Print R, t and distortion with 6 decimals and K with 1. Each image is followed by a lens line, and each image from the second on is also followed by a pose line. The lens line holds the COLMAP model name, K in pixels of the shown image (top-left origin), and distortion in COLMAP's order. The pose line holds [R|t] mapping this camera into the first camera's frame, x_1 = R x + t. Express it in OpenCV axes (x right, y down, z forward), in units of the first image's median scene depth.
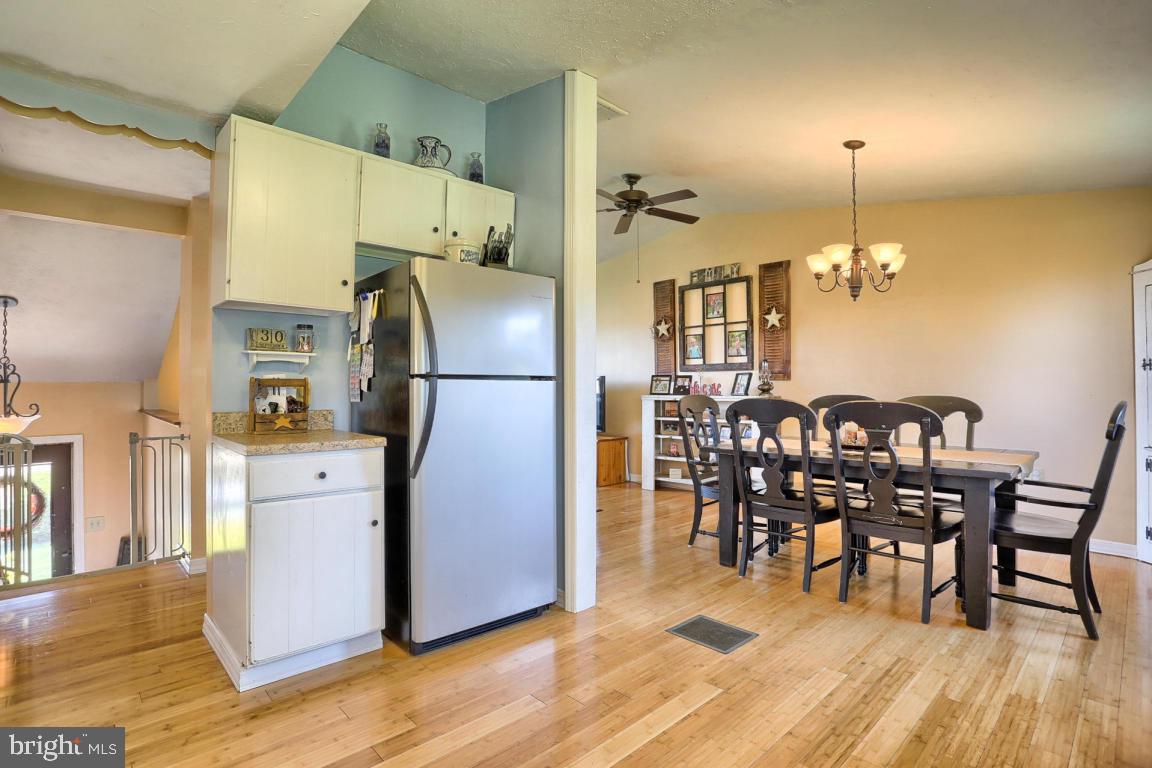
lens RADIAL K [[561.0, 0, 584.9], [0, 561.0, 378.6], [0, 0, 1]] dist [-0.066250, 0.024742]
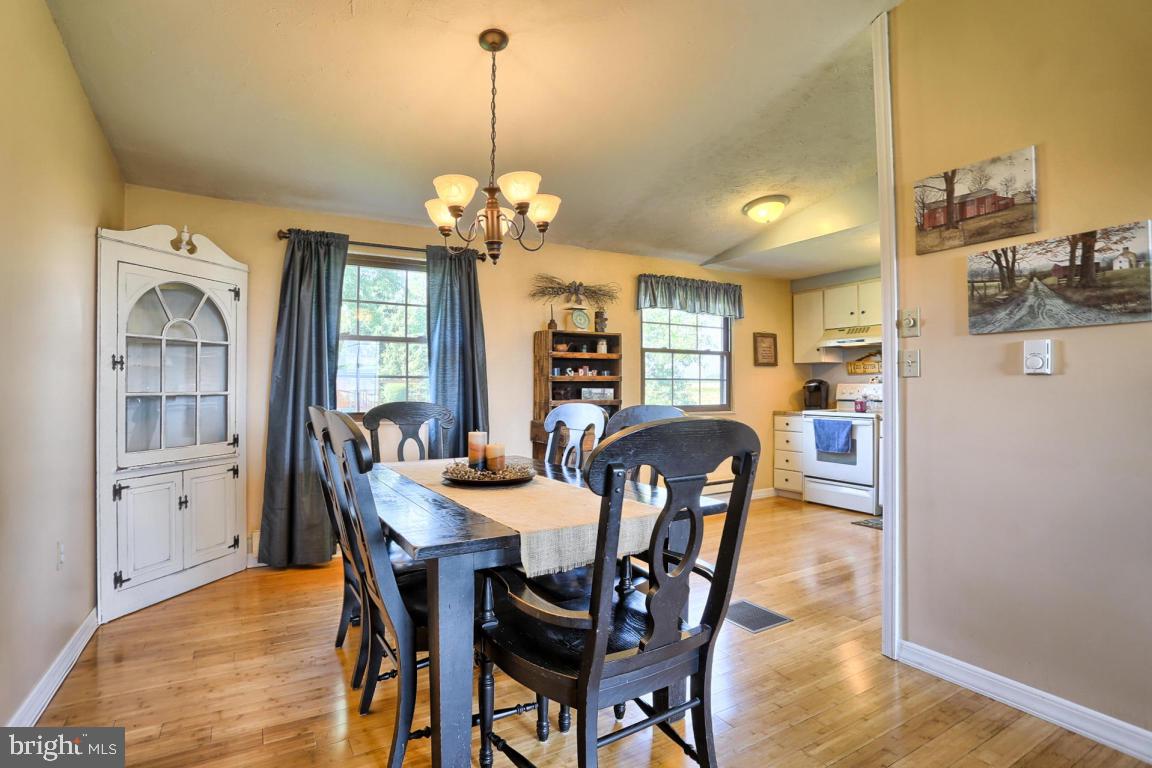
lens RADIAL K [[561.0, 0, 565.0], [0, 561.0, 386.2], [0, 0, 1]] dist [-0.066250, 0.024742]
pose [[-0.966919, 0.002775, 0.255070, 0.129291], [-0.001247, 0.999877, -0.015607, 0.011081], [-0.255082, -0.015409, -0.966797, 0.921281]]
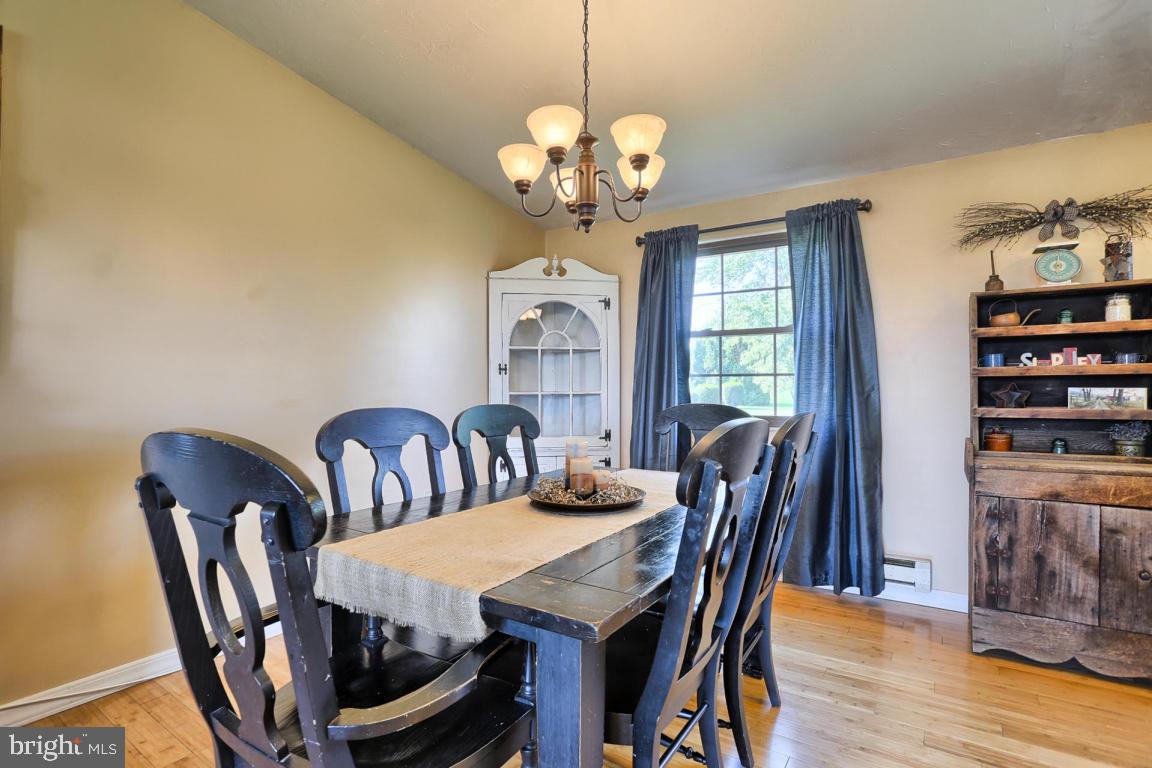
lens RADIAL K [[561.0, 0, 571.2], [0, 561.0, 388.2], [0, 0, 1]] dist [-0.066250, 0.024742]
pose [[-0.202222, 0.003556, 0.979333, -0.022070], [-0.011699, 0.999913, -0.006046, 0.009053], [-0.979270, -0.012680, -0.202163, 0.632563]]
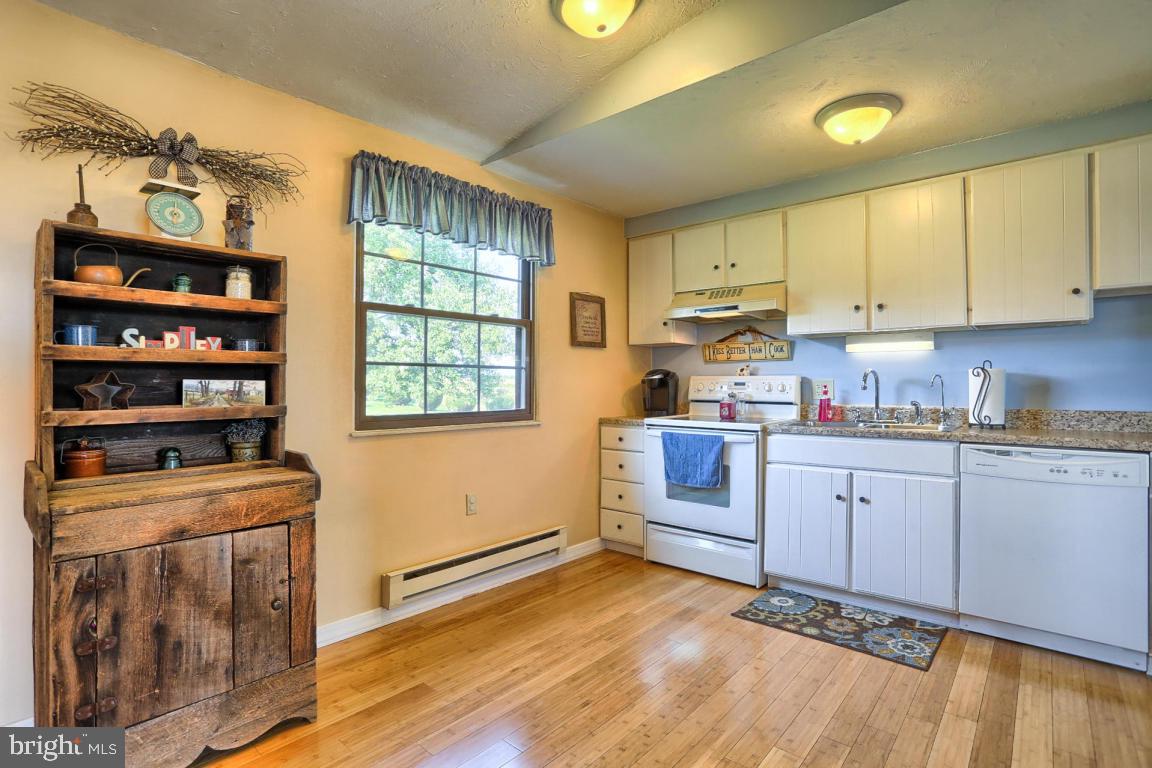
lens RADIAL K [[561.0, 0, 575.0], [0, 561.0, 379.1], [0, 0, 1]] dist [-0.066250, 0.024742]
pose [[-0.996726, -0.000811, -0.080855, 0.102776], [0.000962, 0.999760, -0.021882, 0.008738], [0.080853, -0.021888, -0.996486, 0.510907]]
